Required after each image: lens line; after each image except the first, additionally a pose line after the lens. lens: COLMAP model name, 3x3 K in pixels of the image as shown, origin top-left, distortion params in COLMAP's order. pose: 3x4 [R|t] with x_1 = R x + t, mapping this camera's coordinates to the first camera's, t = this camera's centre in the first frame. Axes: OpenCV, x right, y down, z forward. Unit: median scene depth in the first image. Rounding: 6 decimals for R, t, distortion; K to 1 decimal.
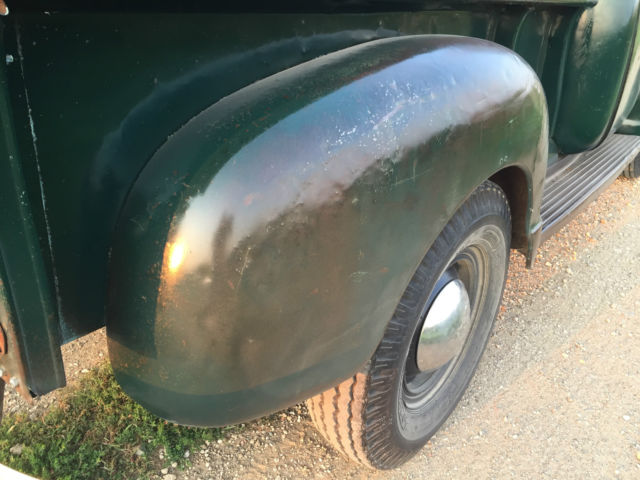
lens RADIAL K [[545.2, 0, 320.0], [0, 545.2, 240.0], [0, 0, 1]] dist [0.085463, -0.110863]
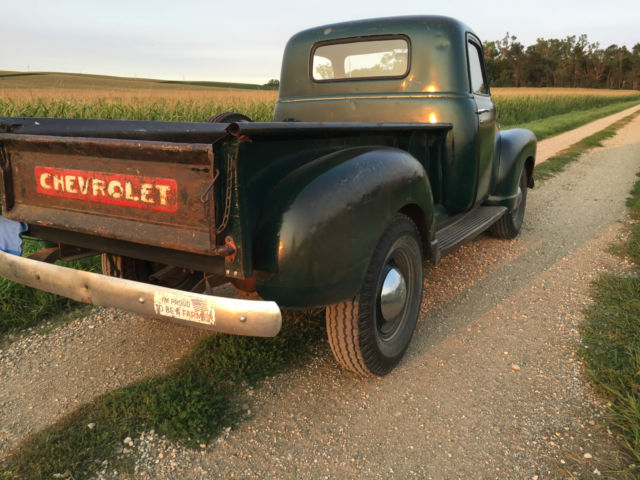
lens RADIAL K [[545.2, 0, 320.0], [0, 545.2, 240.0], [0, 0, 1]] dist [0.085463, -0.110863]
pose [[0.989401, -0.079653, 0.121416, -0.253359], [0.104364, 0.971427, -0.213163, 0.388975], [-0.100968, 0.223575, 0.969443, -0.893542]]
